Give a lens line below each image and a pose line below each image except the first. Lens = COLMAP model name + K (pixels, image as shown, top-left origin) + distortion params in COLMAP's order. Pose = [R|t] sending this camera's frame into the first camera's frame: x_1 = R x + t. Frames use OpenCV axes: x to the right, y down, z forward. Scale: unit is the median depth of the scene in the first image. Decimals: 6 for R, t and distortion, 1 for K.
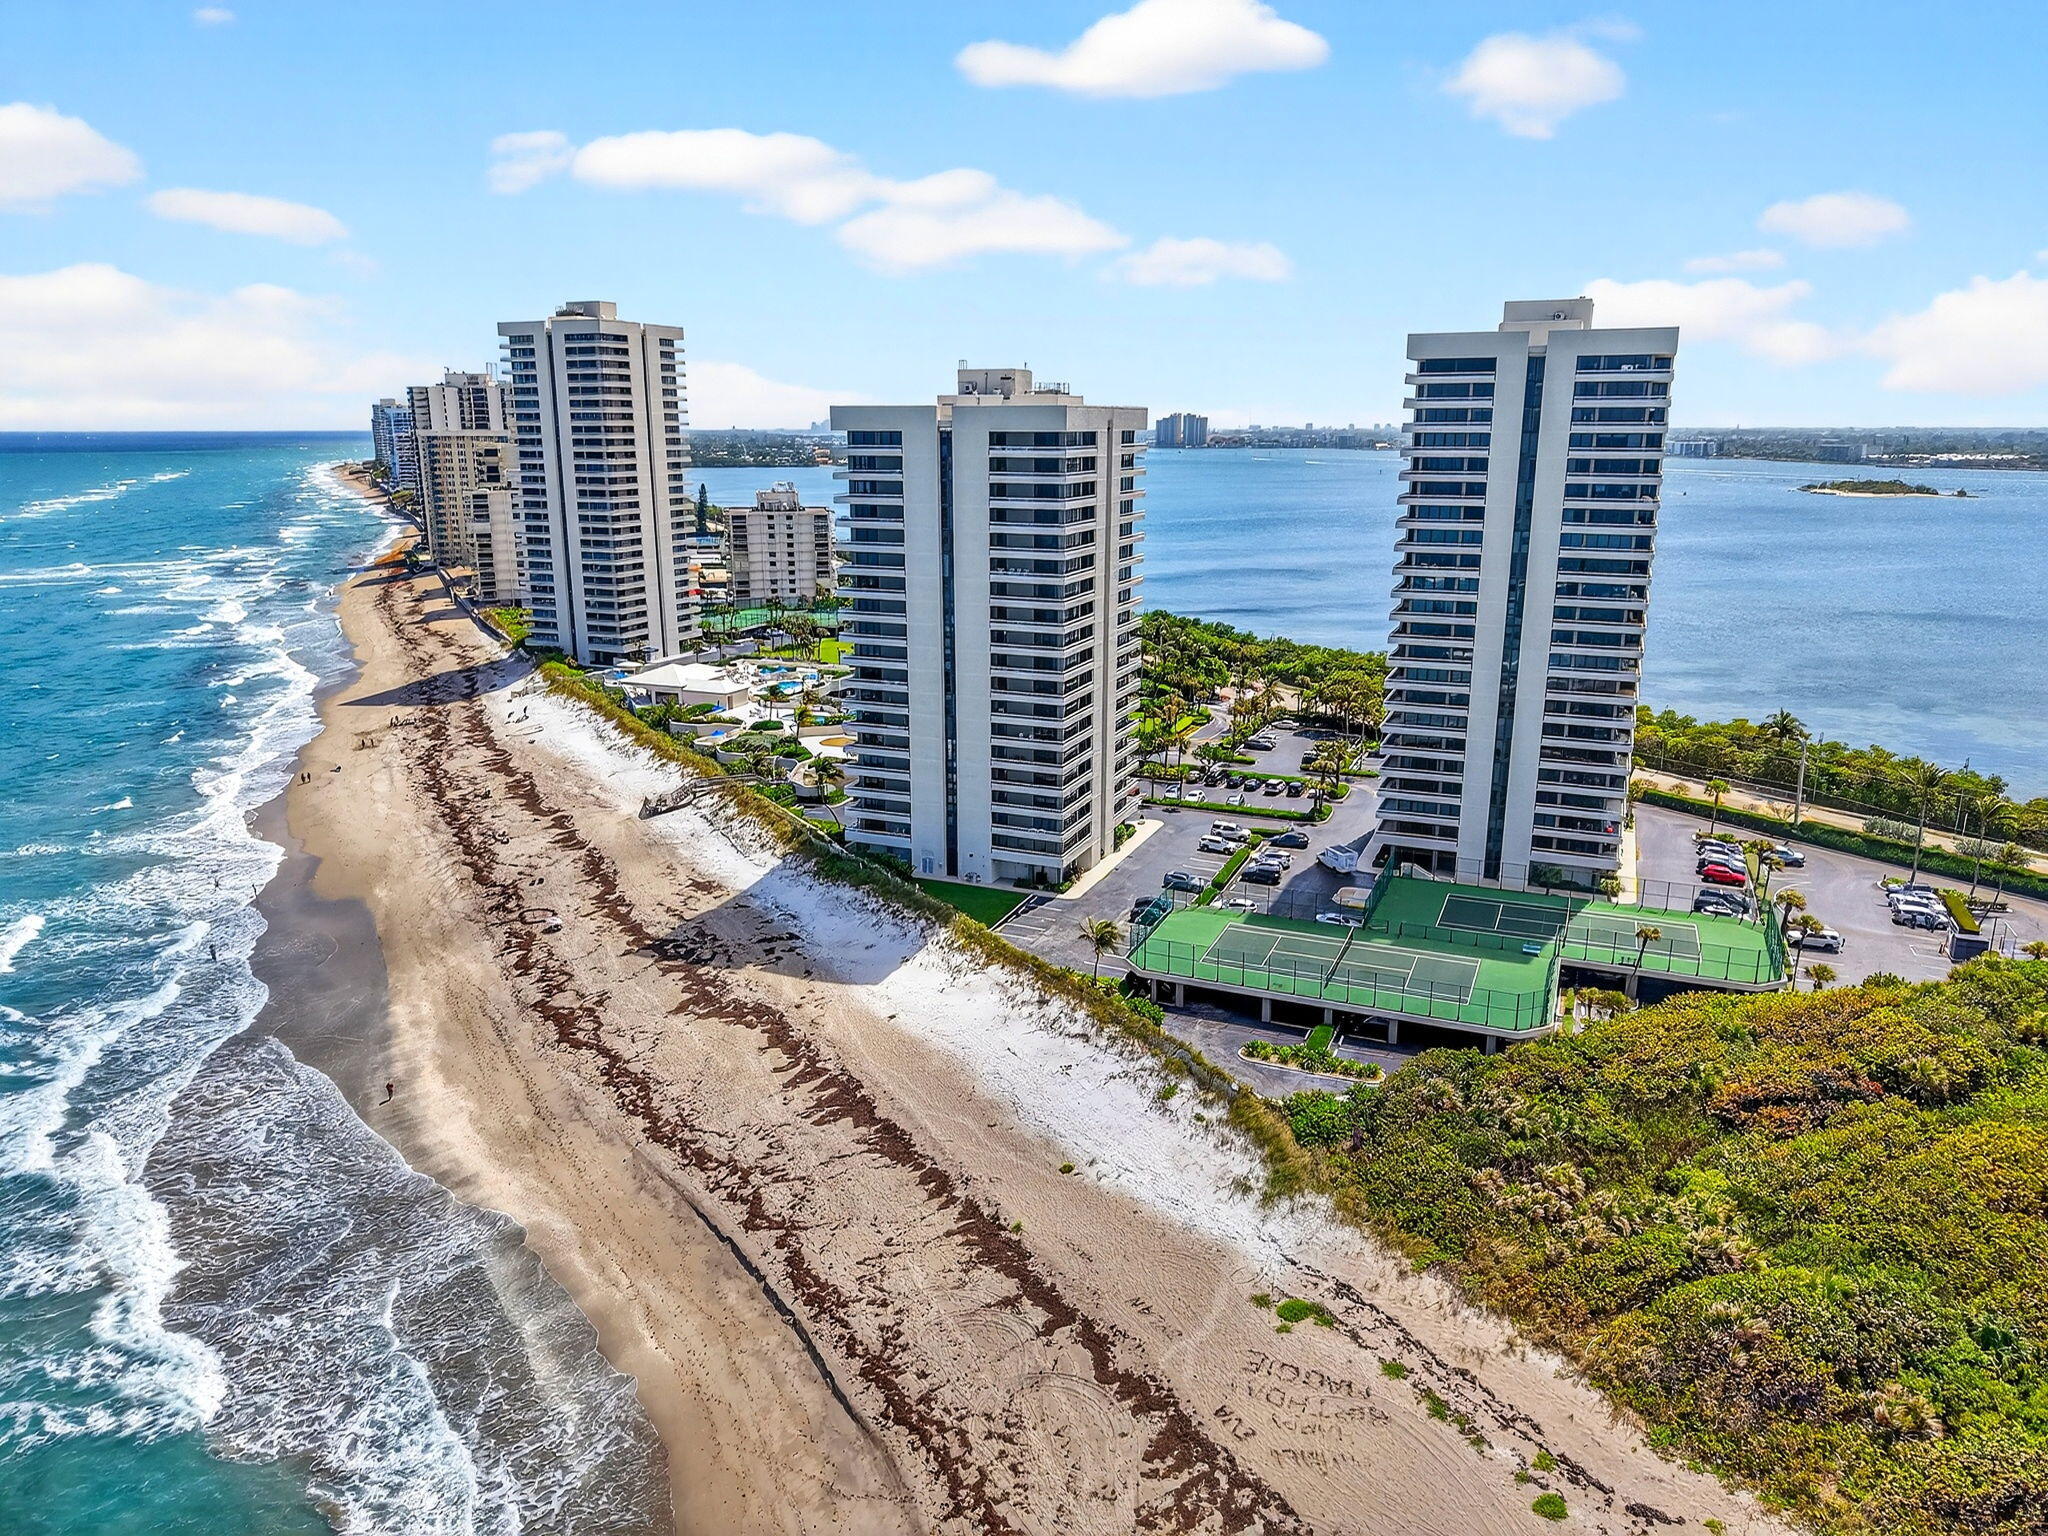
lens RADIAL K [[1371.0, 0, 1032.4], [0, 1371.0, 771.6], [0, 0, 1]] dist [0.009726, -0.000334]
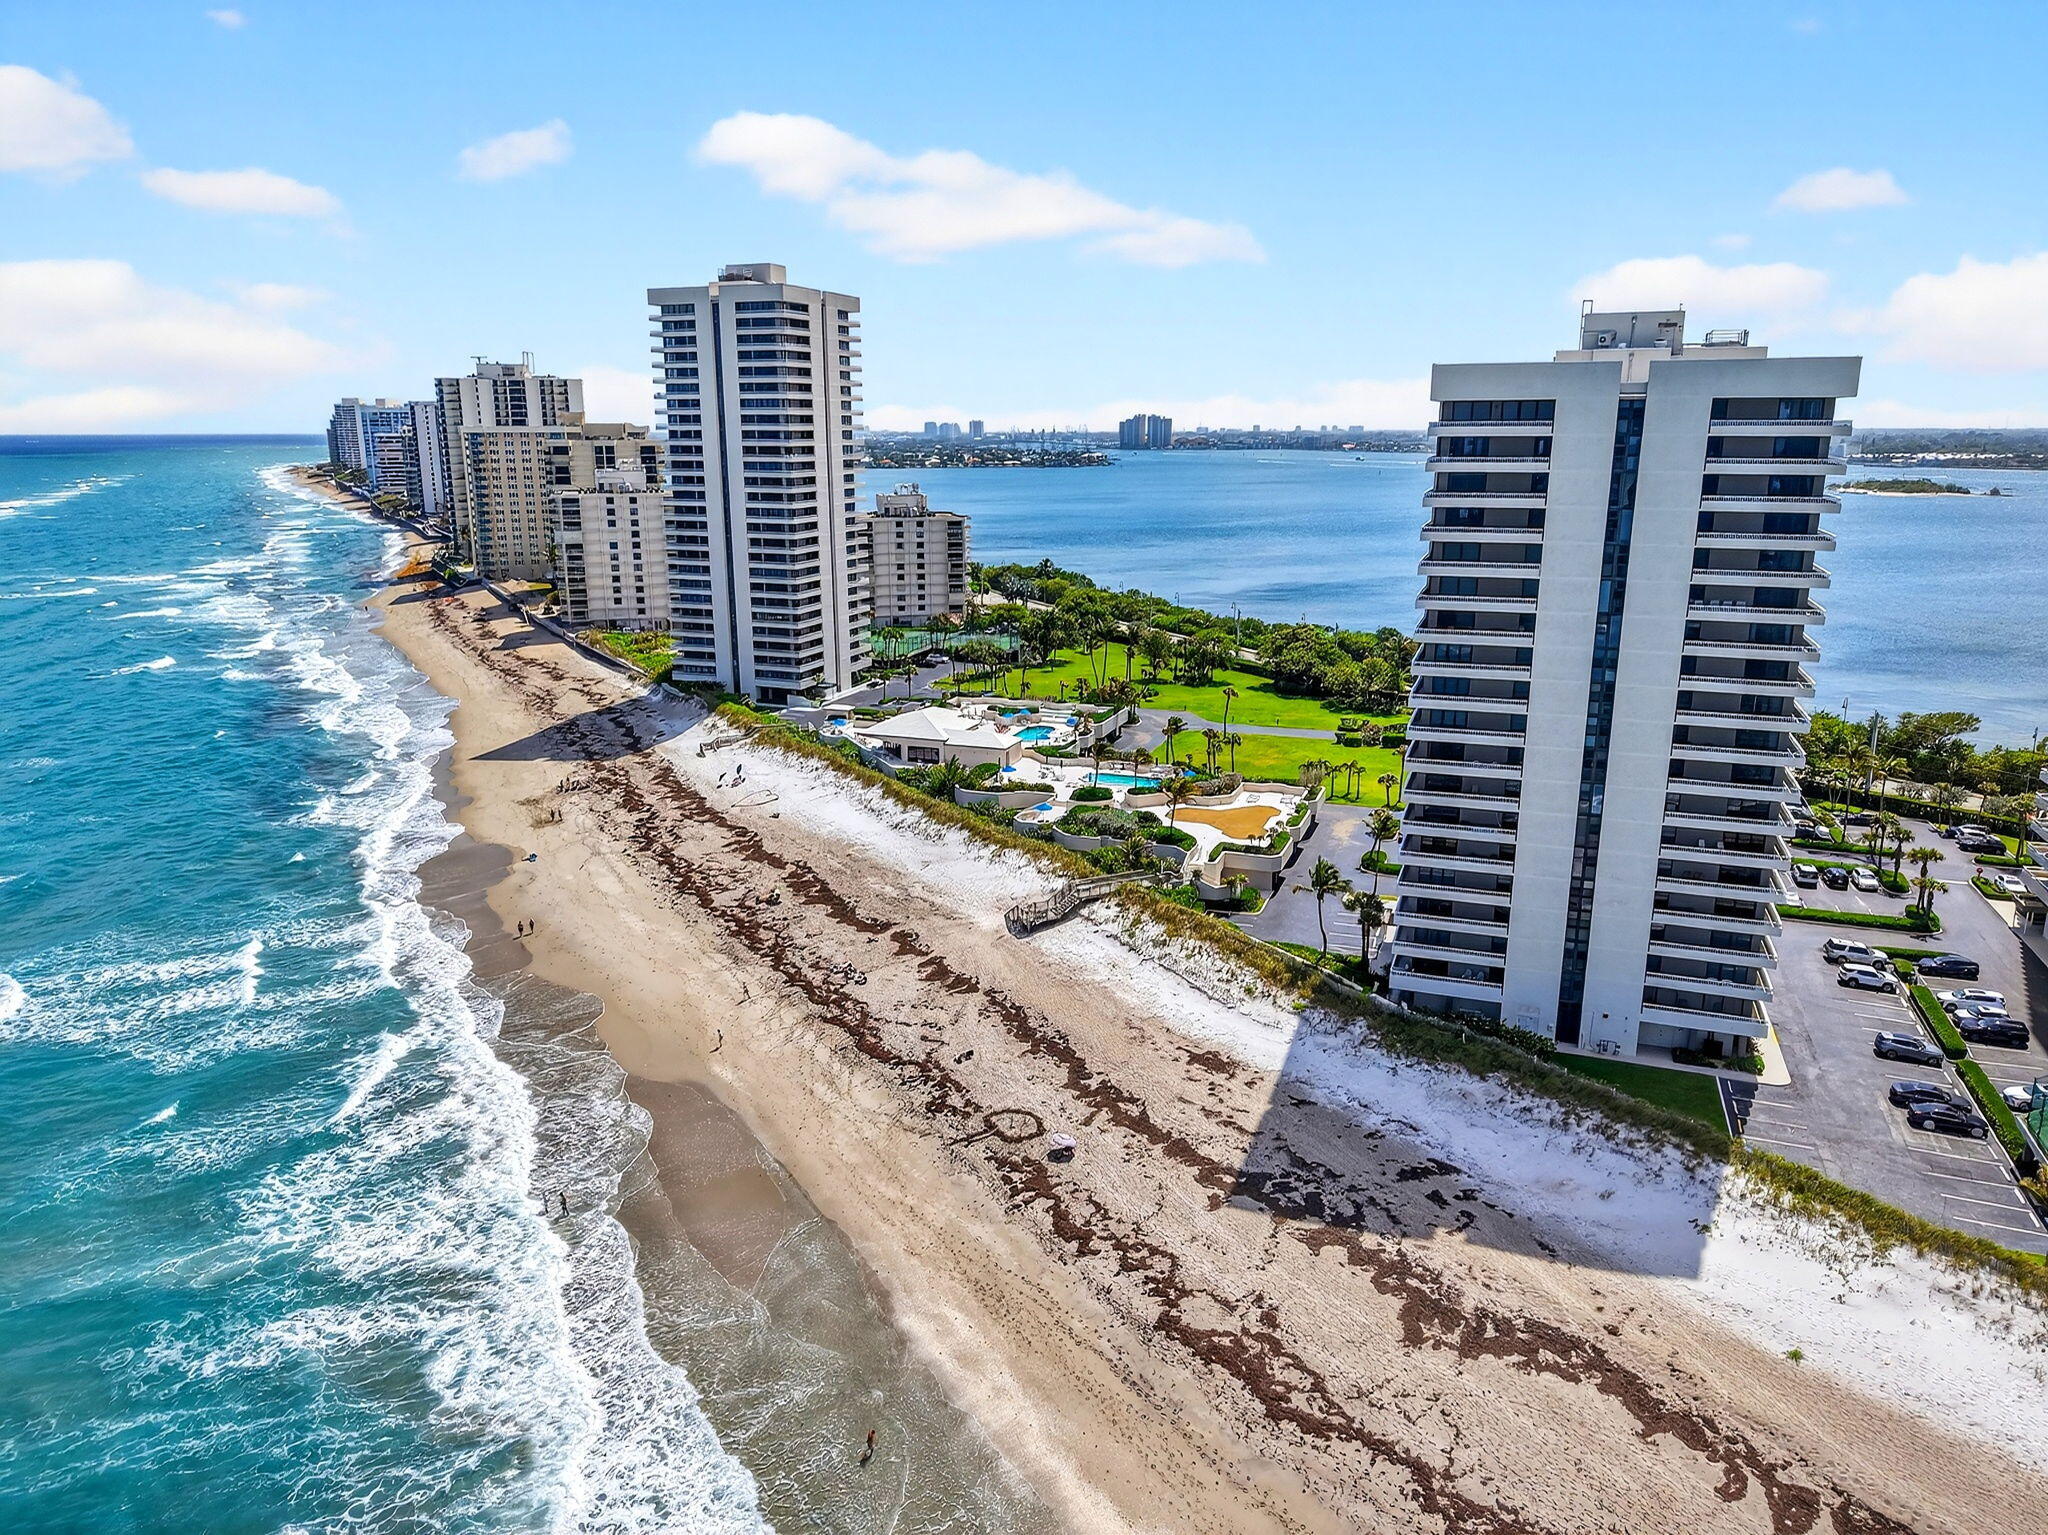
lens RADIAL K [[1369.6, 0, 1015.8], [0, 1369.6, 774.2], [0, 0, 1]] dist [0.050629, -0.071162]
pose [[0.999550, -0.009593, 0.028409, -0.302939], [0.009612, 0.999954, -0.000529, -0.052780], [-0.028402, 0.000802, 0.999596, 0.263428]]
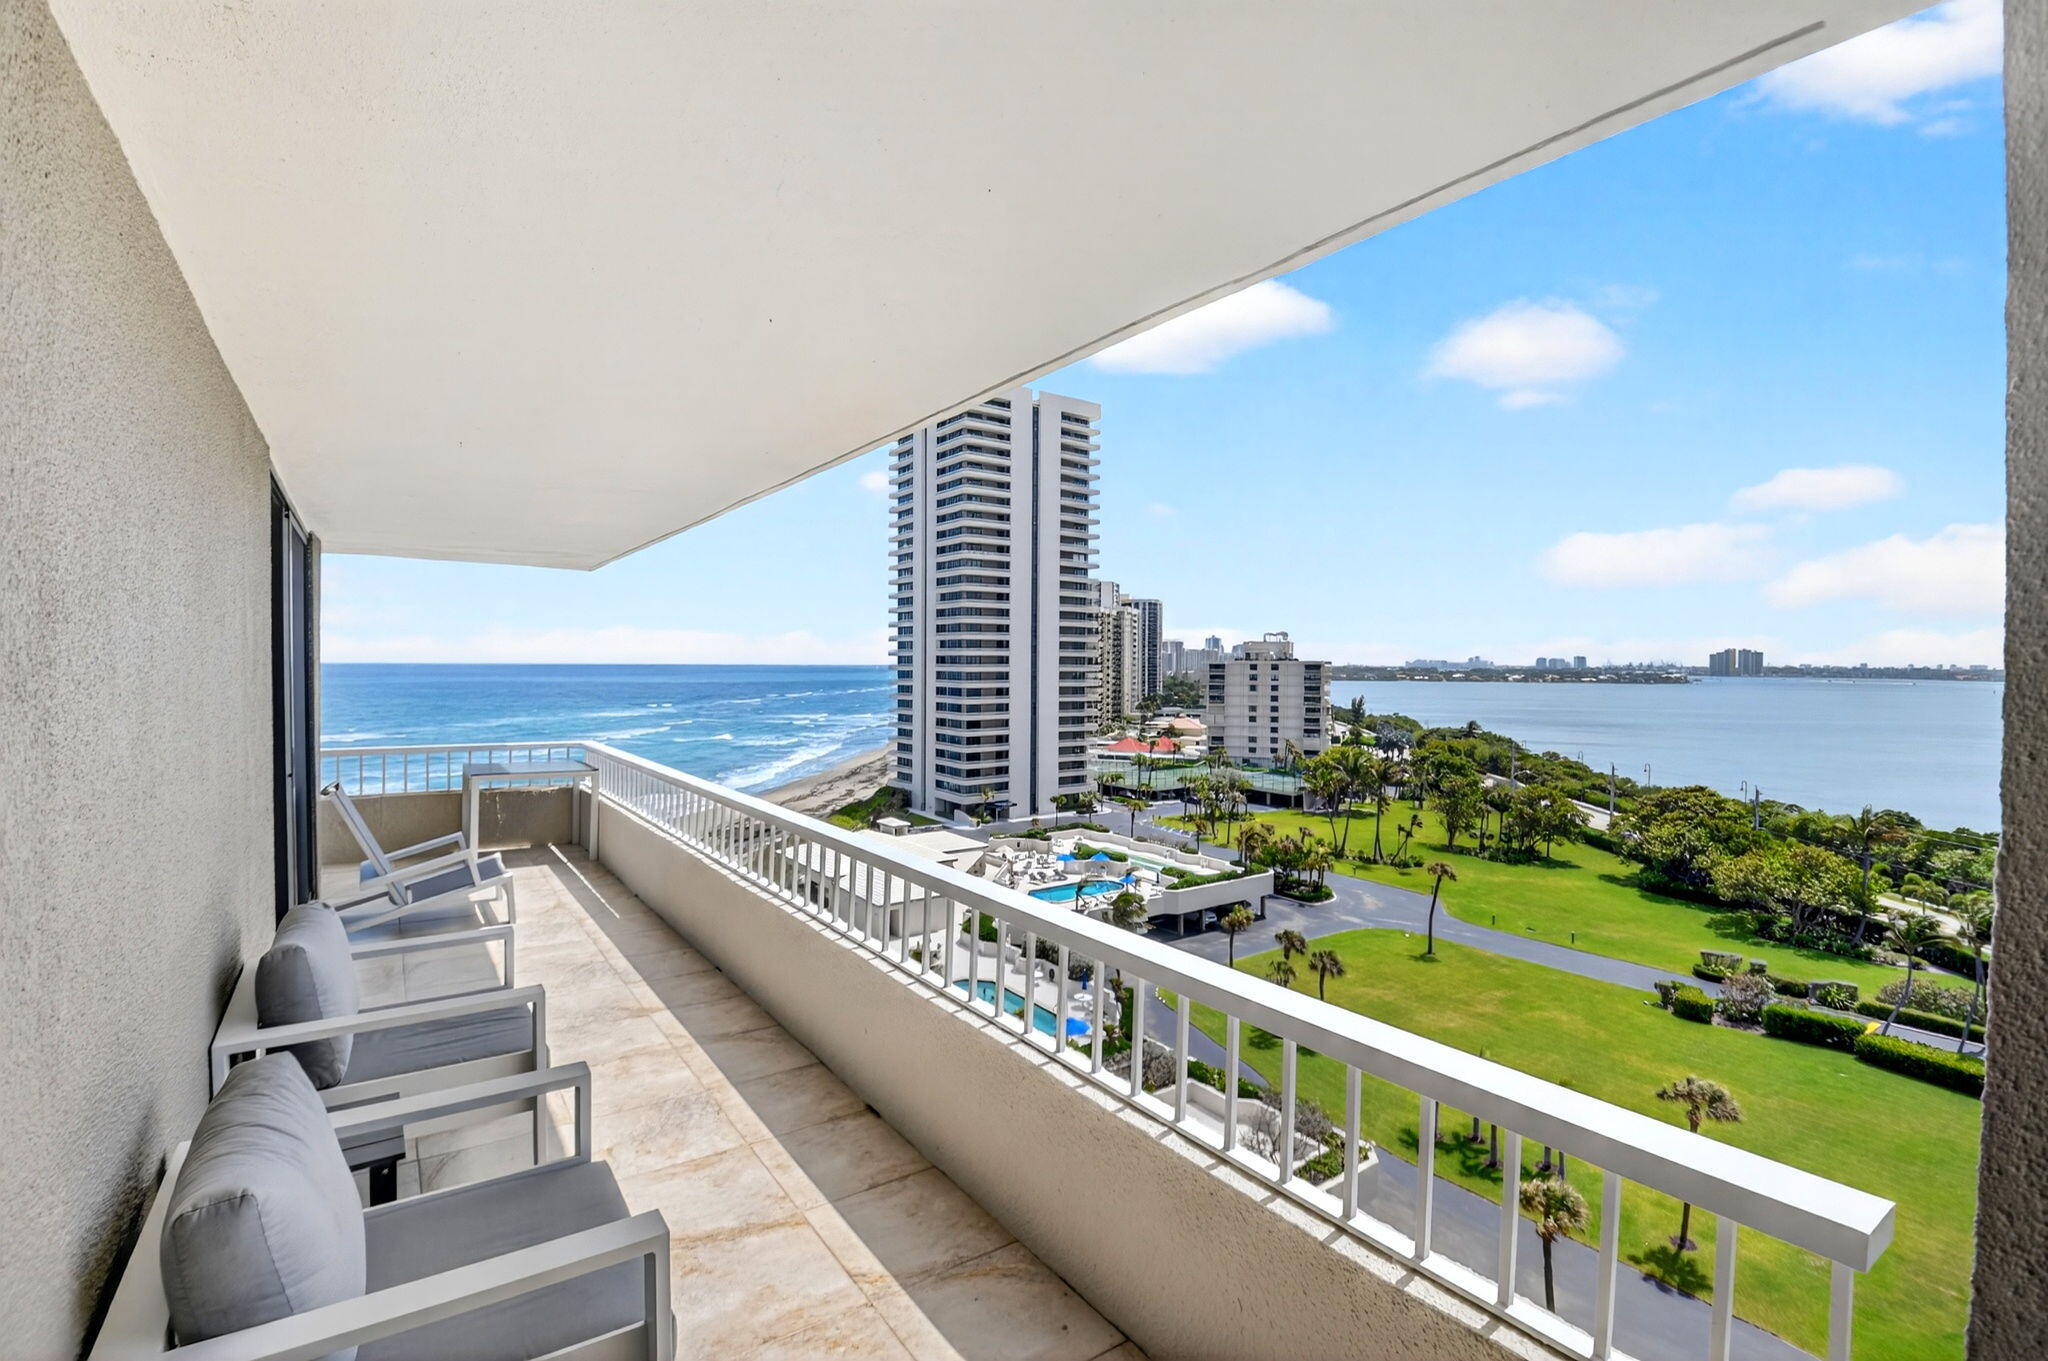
lens RADIAL K [[904.3, 0, 1012.6], [0, 904.3, 677.4], [0, 0, 1]] dist [0.026510, -0.033468]
pose [[0.845485, 0.012009, -0.533865, -0.024779], [-0.134283, 0.972403, -0.190790, -0.100873], [0.516840, 0.232999, 0.823764, 0.943363]]
